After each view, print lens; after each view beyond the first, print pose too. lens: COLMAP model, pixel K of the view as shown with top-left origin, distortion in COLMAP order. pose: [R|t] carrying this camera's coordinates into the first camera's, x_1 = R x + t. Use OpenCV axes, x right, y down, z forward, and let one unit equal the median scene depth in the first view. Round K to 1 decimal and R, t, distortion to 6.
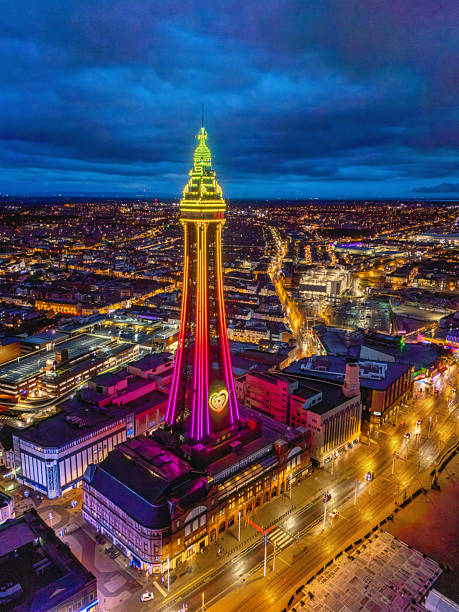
lens RADIAL K [[499.3, 0, 233.5], [0, 499.3, 308.1], [0, 0, 1]] dist [0.093987, -0.005204]
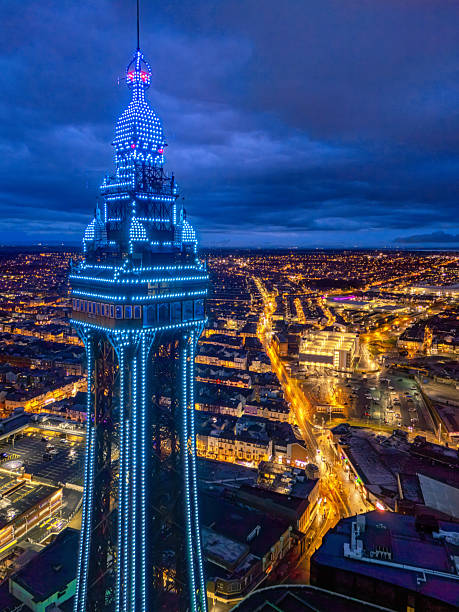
lens RADIAL K [[463.7, 0, 228.4], [0, 463.7, 301.4], [0, 0, 1]] dist [0.087773, -0.002564]
pose [[0.999493, -0.002408, 0.031739, -0.003973], [0.005519, 0.995143, -0.098289, -0.050696], [-0.031348, 0.098414, 0.994652, 0.220333]]
